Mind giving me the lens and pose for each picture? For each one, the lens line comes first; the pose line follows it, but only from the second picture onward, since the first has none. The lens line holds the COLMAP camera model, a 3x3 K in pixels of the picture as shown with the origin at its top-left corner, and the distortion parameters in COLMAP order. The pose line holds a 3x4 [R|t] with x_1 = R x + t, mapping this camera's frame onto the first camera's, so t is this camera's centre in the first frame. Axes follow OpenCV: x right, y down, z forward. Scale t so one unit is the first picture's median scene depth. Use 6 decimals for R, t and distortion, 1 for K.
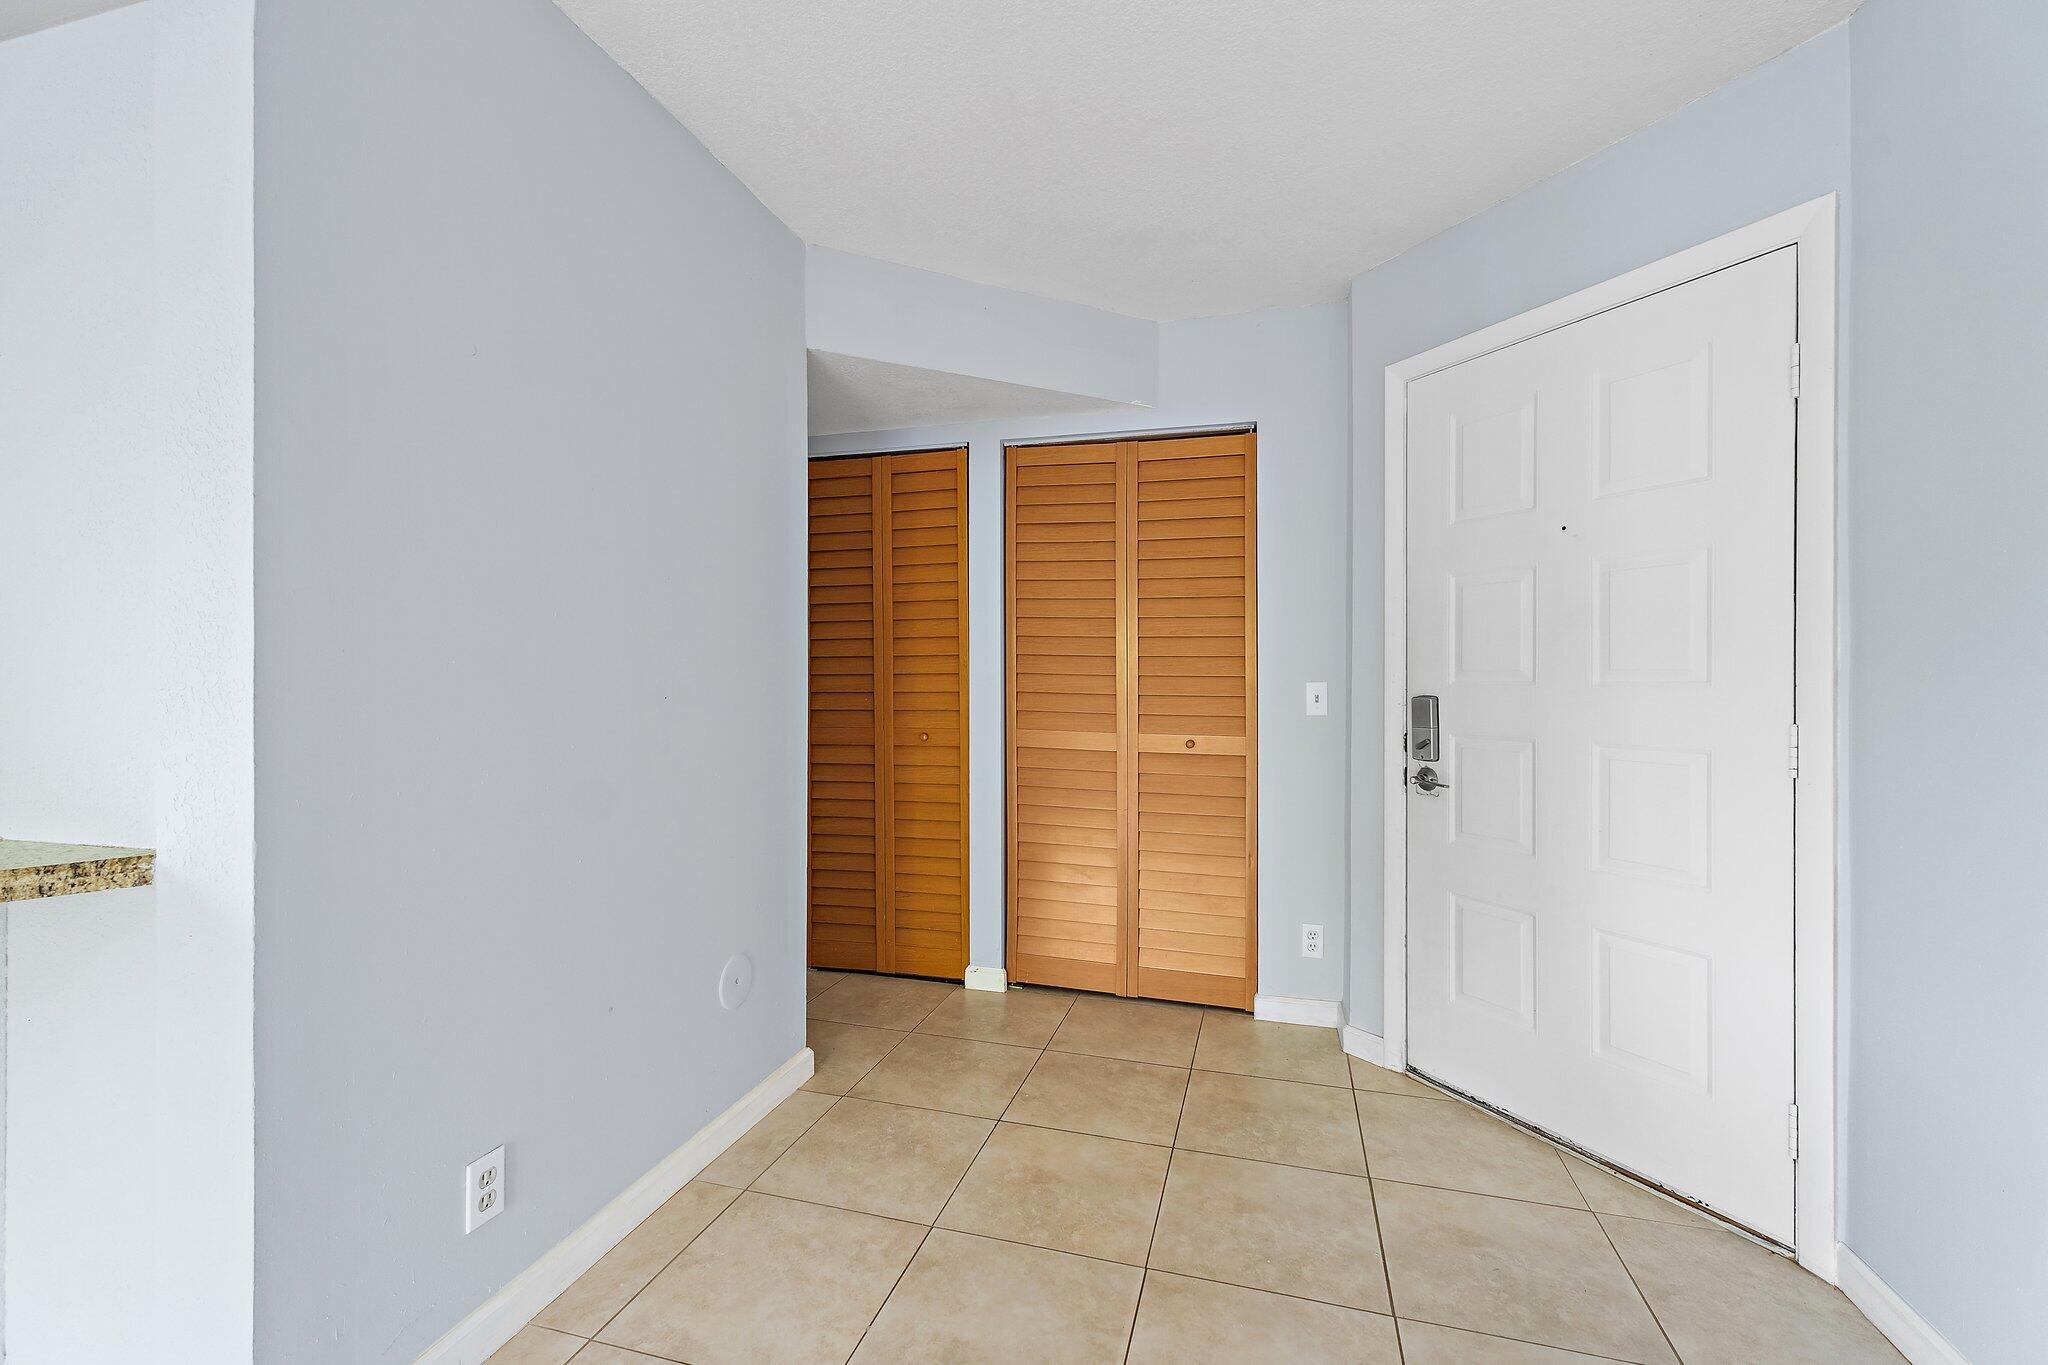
lens RADIAL K [[887.1, 0, 1011.9], [0, 887.1, 693.4], [0, 0, 1]] dist [0.003067, 0.001578]
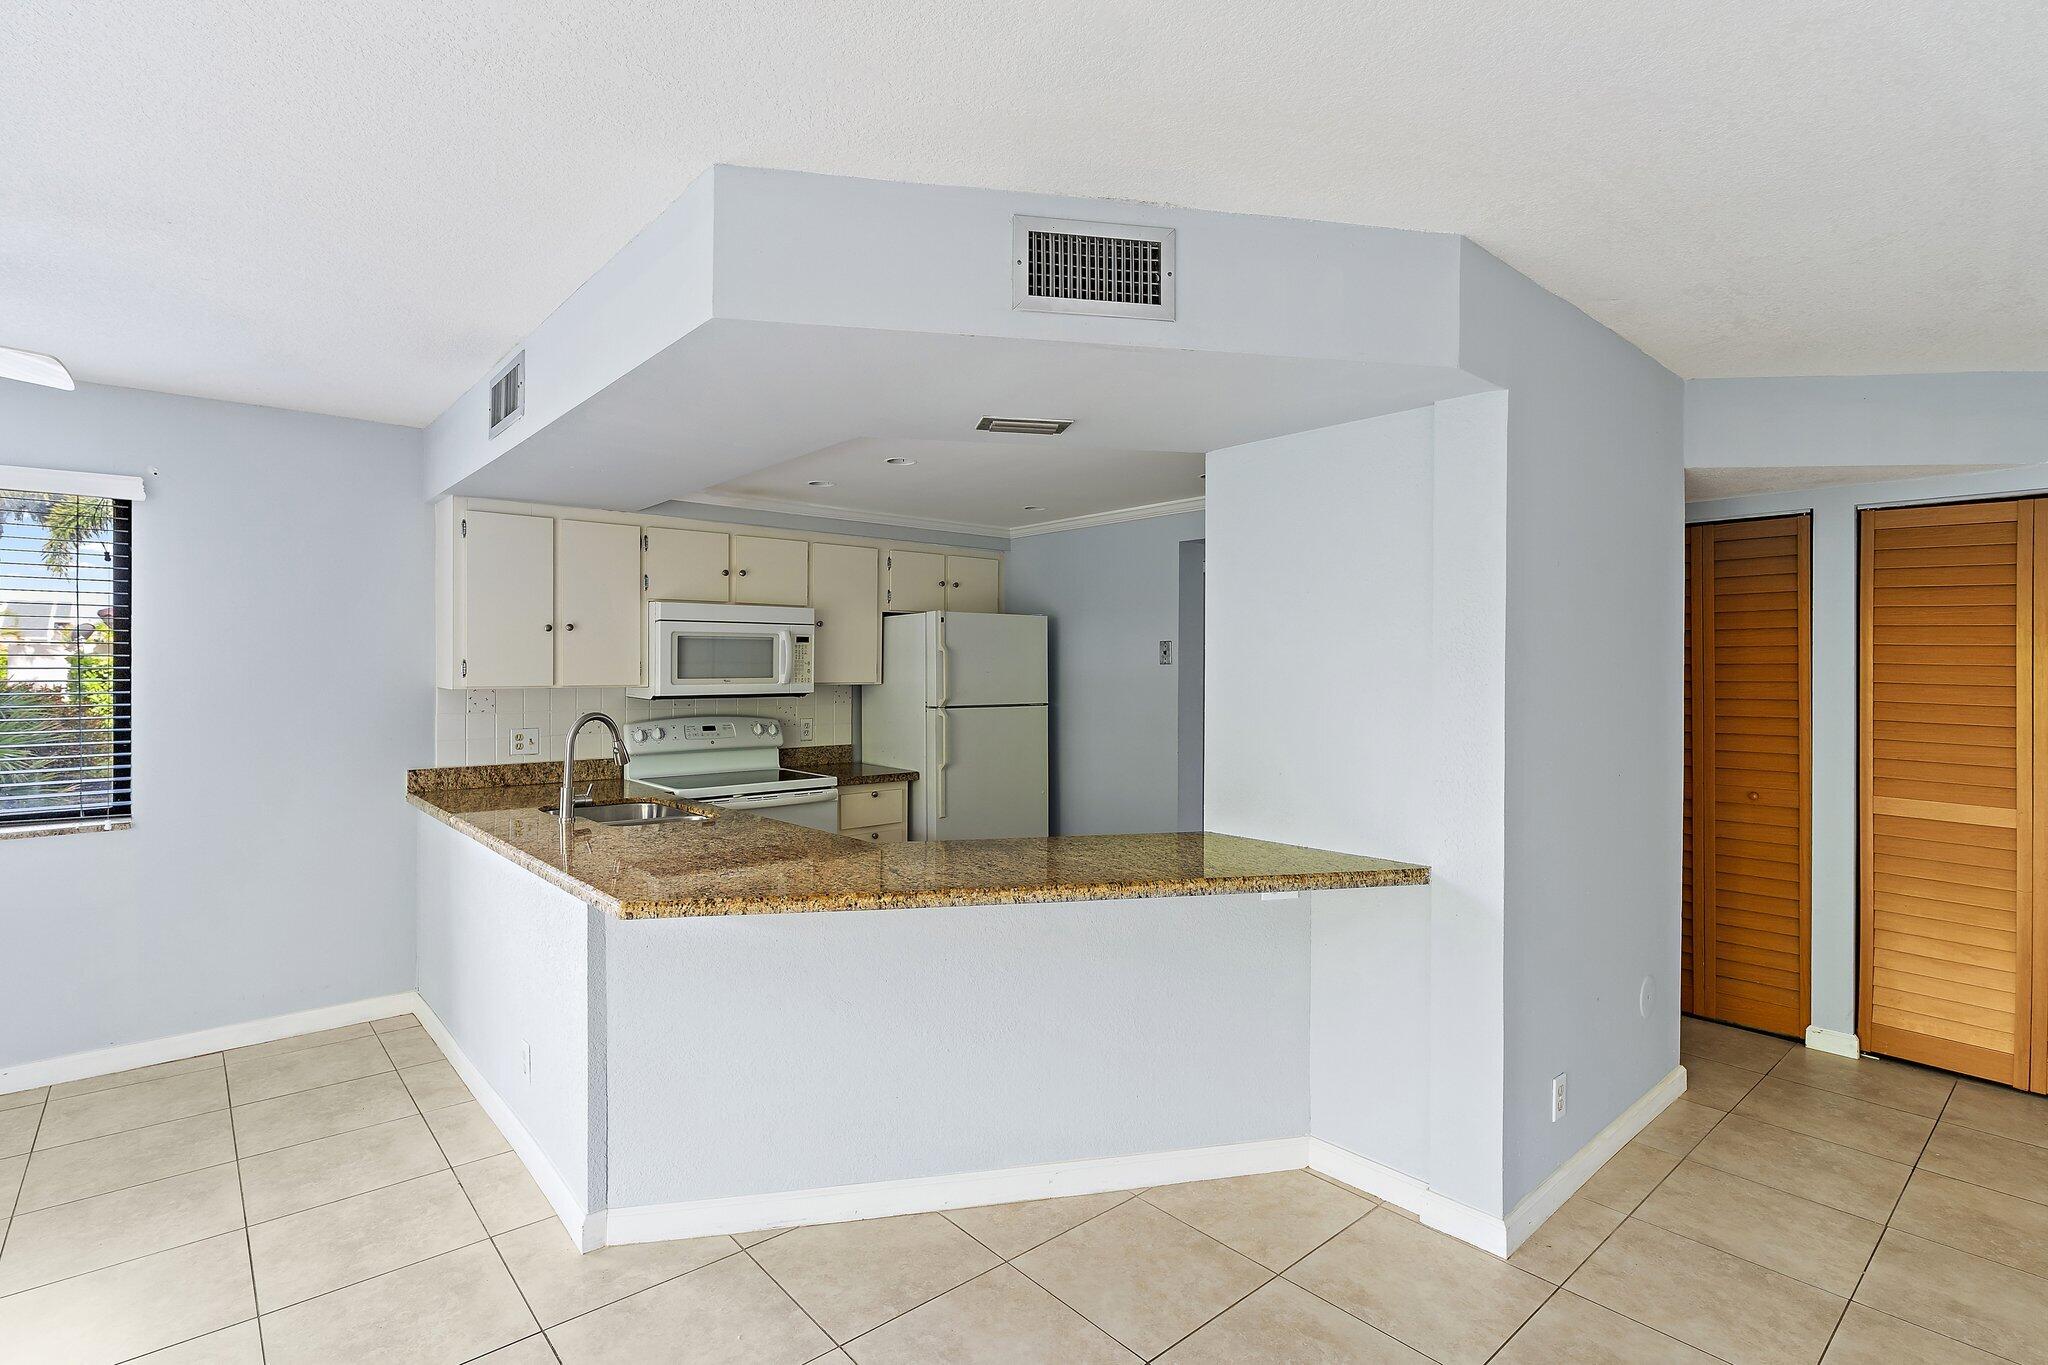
lens RADIAL K [[980.7, 0, 1013.8], [0, 980.7, 676.4], [0, 0, 1]] dist [-0.011656, 0.001703]
pose [[0.837247, 0.008221, -0.546763, -0.207340], [-0.015462, 0.999843, -0.008643, -0.069127], [0.546607, 0.015690, 0.837243, -0.437017]]
